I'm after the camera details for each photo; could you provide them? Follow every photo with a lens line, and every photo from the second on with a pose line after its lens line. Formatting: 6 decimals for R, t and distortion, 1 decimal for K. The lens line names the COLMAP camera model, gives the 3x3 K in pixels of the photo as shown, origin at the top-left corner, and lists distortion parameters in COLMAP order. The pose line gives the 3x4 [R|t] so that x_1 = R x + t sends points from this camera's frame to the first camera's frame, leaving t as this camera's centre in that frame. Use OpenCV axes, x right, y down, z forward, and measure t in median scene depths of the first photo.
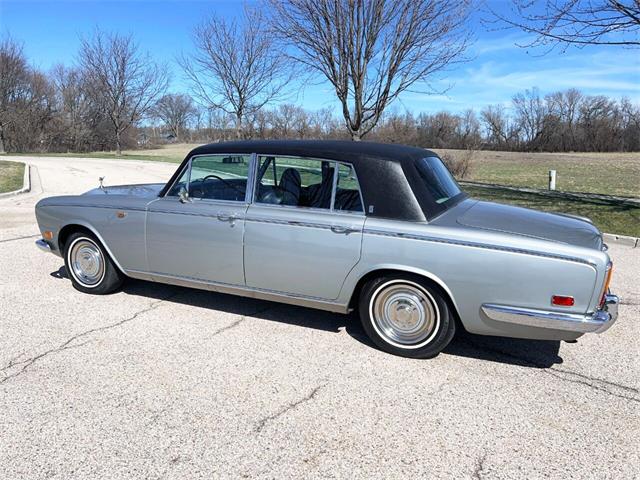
lens RADIAL K [[477.4, 0, 318.2], [0, 477.4, 243.3], [0, 0, 1]] dist [0.044454, -0.049201]
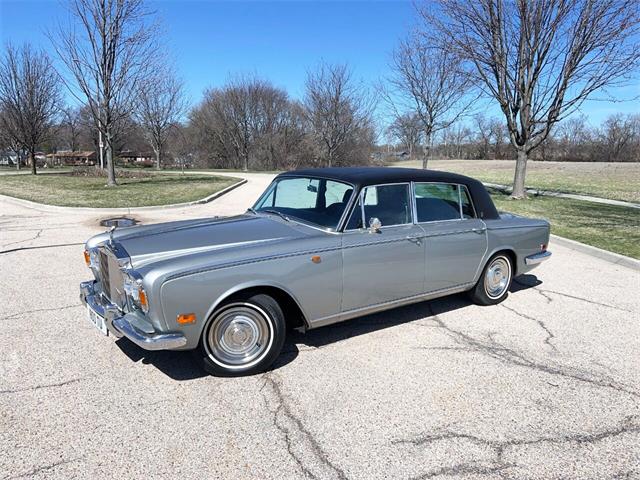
lens RADIAL K [[477.4, 0, 317.6], [0, 477.4, 242.3], [0, 0, 1]] dist [0.044454, -0.049201]
pose [[0.887020, 0.068551, -0.456613, 0.101856], [-0.084257, 0.996344, -0.014100, -0.006337], [0.453978, 0.050980, 0.889553, 0.020178]]
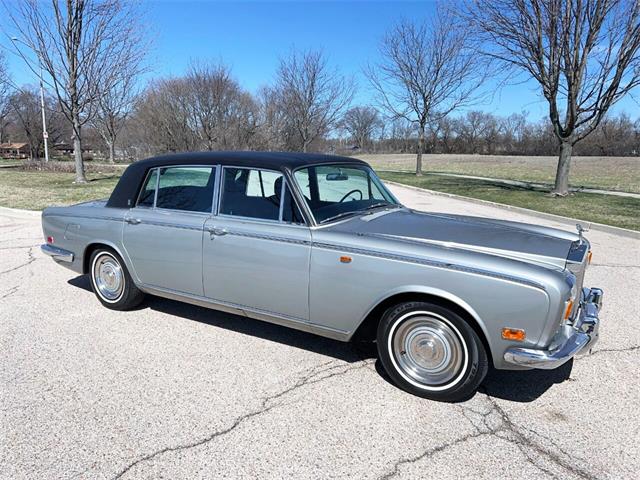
lens RADIAL K [[477.4, 0, 319.2], [0, 477.4, 245.5], [0, 0, 1]] dist [0.044454, -0.049201]
pose [[0.933494, 0.059975, -0.353543, -0.007927], [-0.065383, 0.997855, -0.003360, -0.013516], [0.352583, 0.026252, 0.935412, 0.058396]]
